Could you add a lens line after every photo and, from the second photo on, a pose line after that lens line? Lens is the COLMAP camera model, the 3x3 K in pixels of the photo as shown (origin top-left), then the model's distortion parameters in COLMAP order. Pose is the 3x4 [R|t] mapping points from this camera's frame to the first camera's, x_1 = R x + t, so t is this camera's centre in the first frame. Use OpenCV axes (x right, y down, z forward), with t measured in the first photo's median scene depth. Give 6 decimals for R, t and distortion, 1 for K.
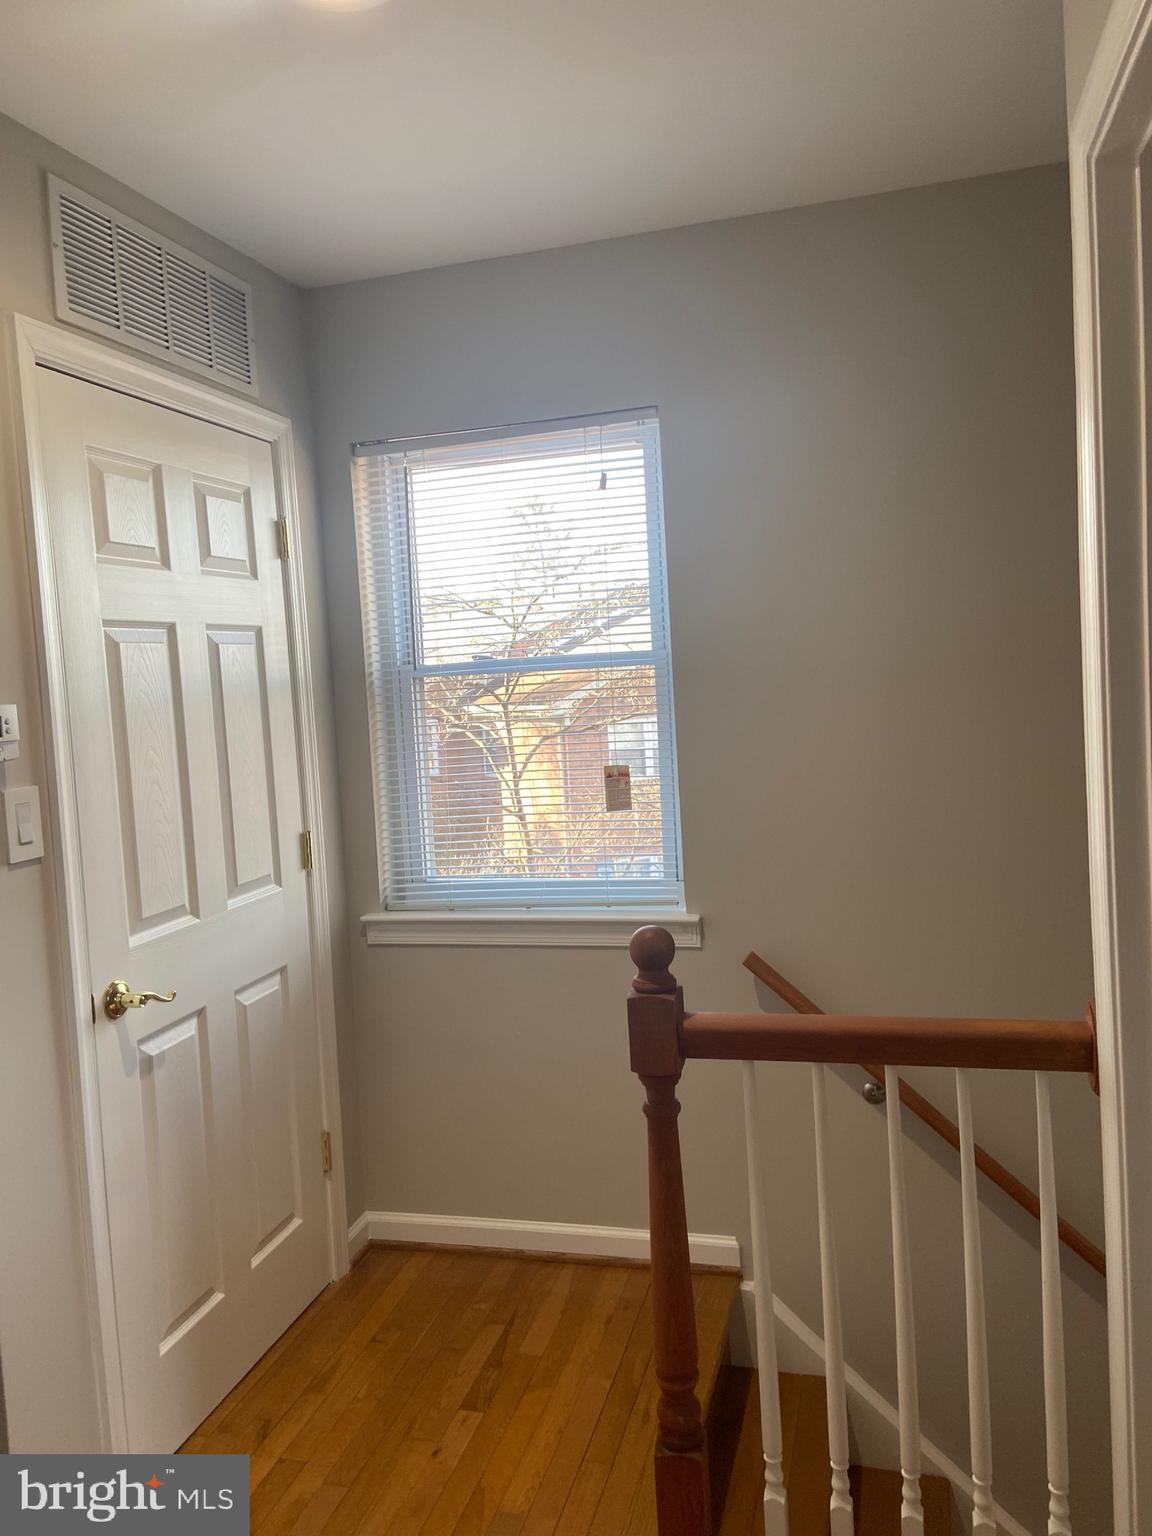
lens RADIAL K [[1154.3, 0, 579.6], [0, 1154.3, 754.2], [0, 0, 1]] dist [0.114023, -0.130134]
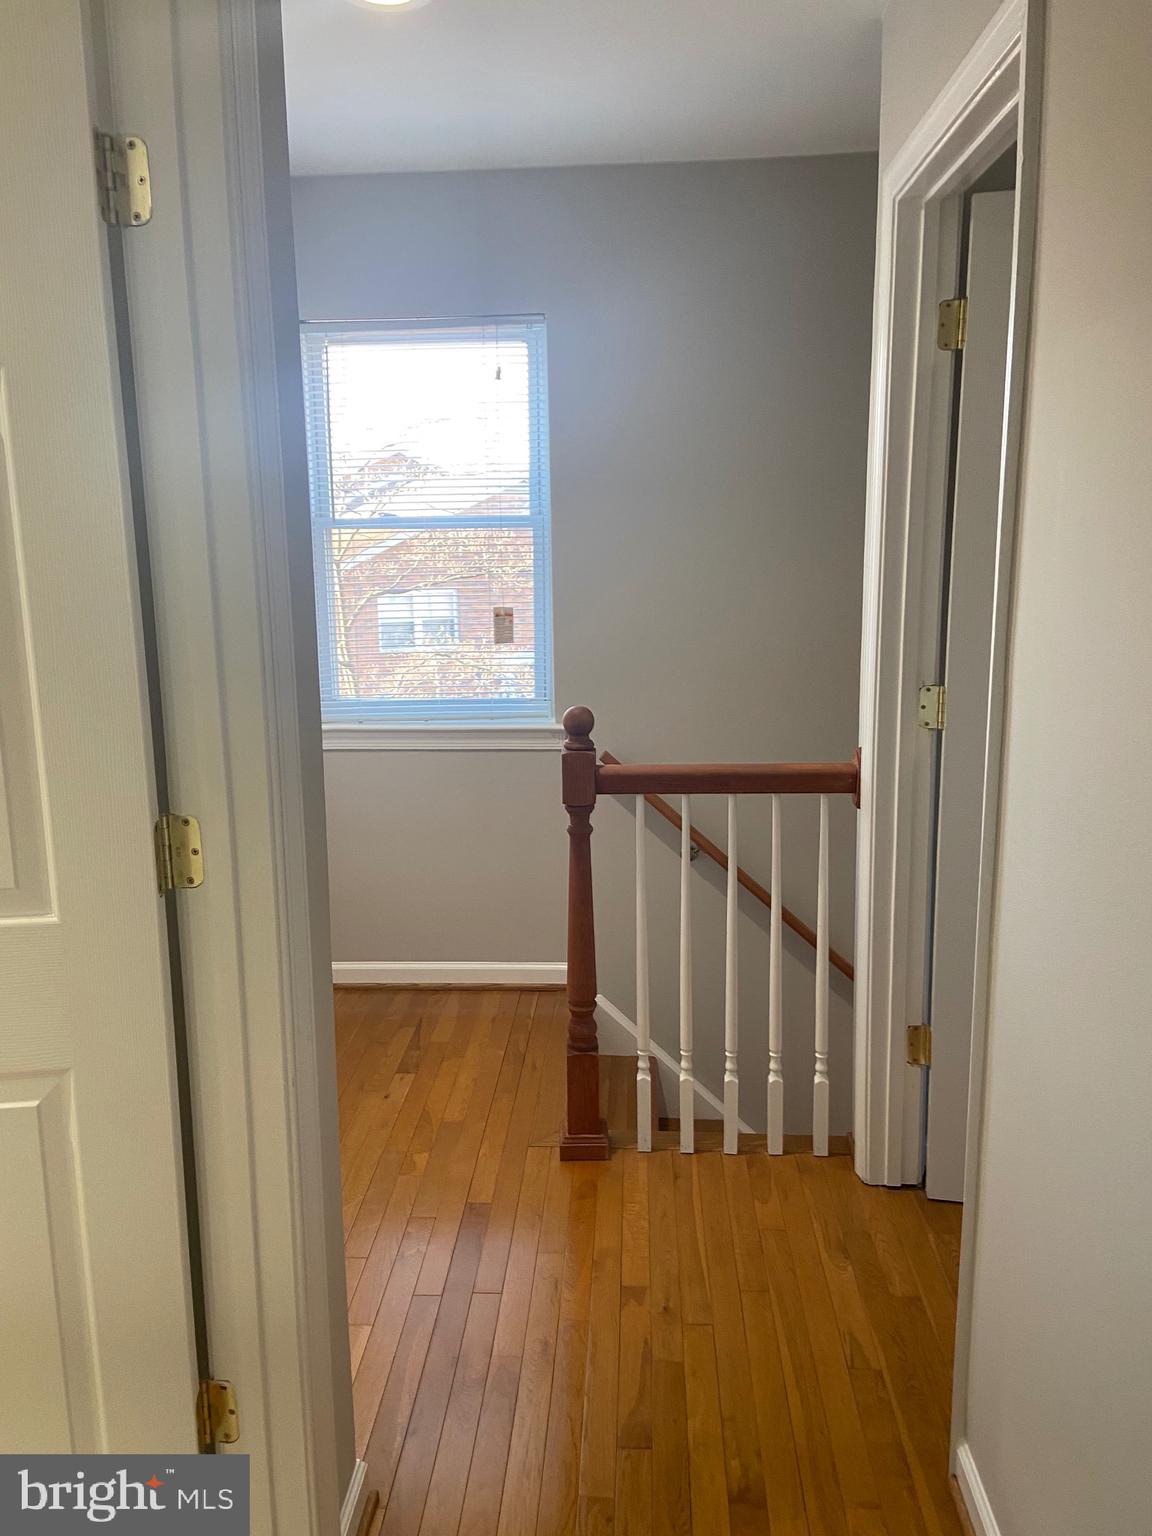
lens RADIAL K [[1154.3, 0, 575.3], [0, 1154.3, 761.3], [0, 0, 1]] dist [0.114023, -0.130134]
pose [[0.976453, 0.007237, 0.215608, -0.182140], [-0.030060, 0.994252, 0.102761, 0.050193], [-0.213625, -0.106823, 0.971058, -0.293514]]
